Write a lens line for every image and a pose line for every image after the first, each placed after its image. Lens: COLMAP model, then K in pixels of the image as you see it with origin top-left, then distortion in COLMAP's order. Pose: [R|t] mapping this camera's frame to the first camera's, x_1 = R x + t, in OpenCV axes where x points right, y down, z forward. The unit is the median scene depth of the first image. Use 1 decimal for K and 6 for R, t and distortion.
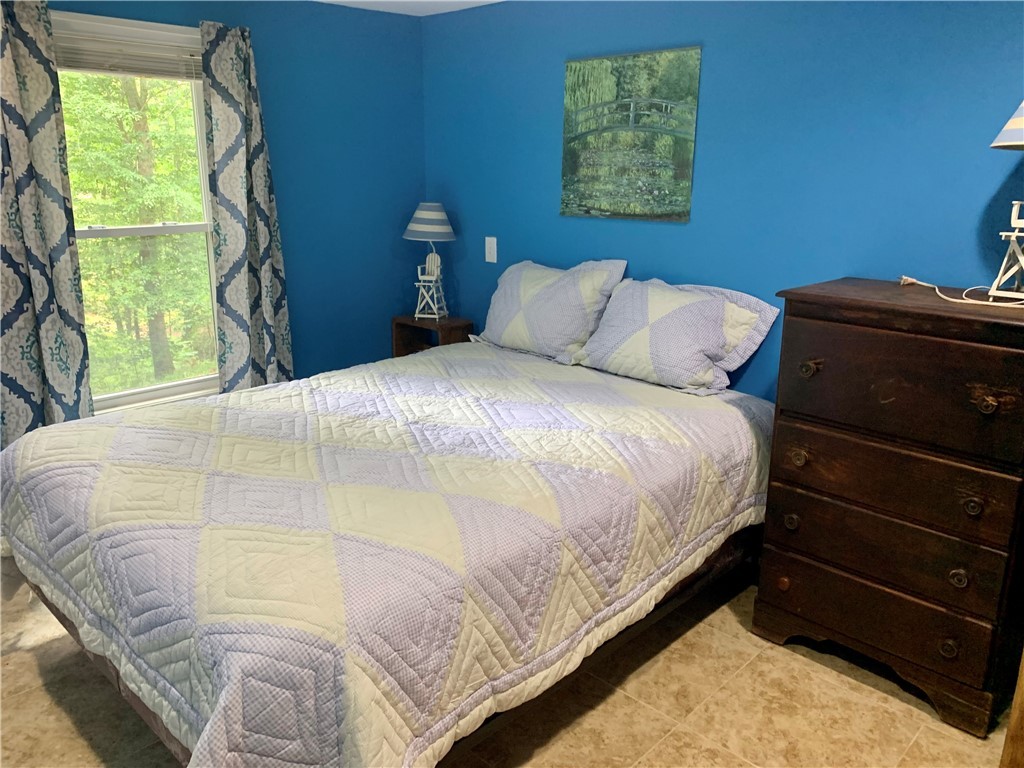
lens RADIAL K [[778.9, 0, 508.2], [0, 778.9, 387.4], [0, 0, 1]] dist [0.054673, -0.061201]
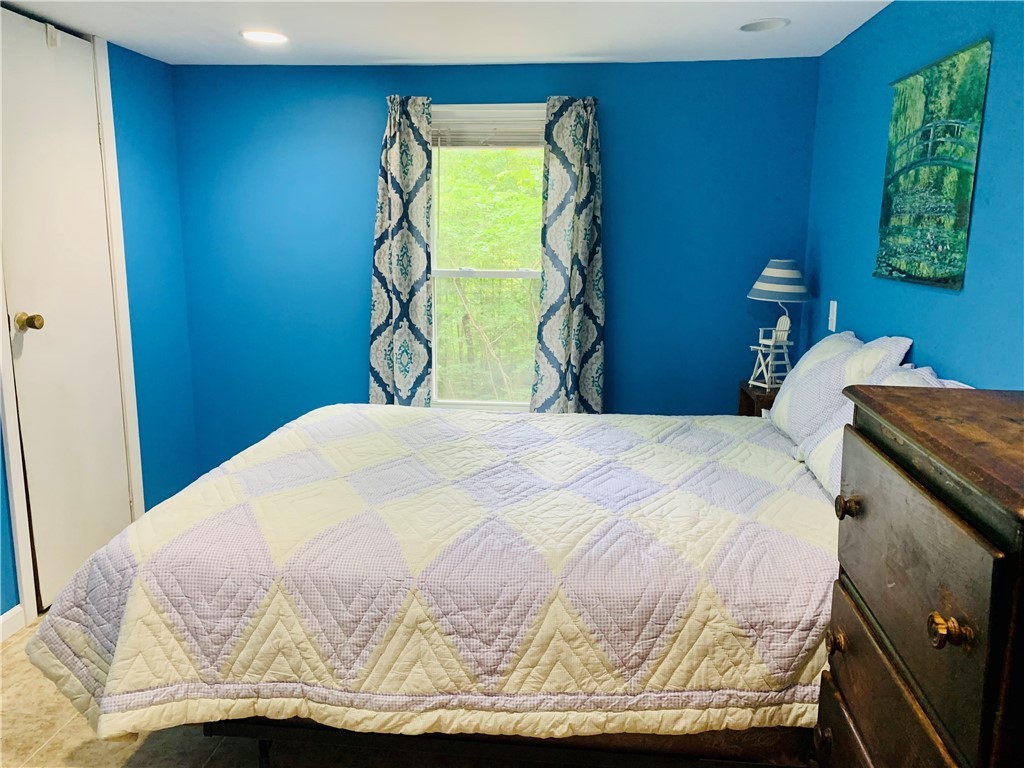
lens RADIAL K [[778.9, 0, 508.9], [0, 778.9, 394.2], [0, 0, 1]] dist [0.054673, -0.061201]
pose [[0.626948, 0.160543, -0.762340, 0.523132], [-0.217994, 0.975599, 0.026175, -0.054558], [0.747940, 0.149775, 0.646648, 0.272828]]
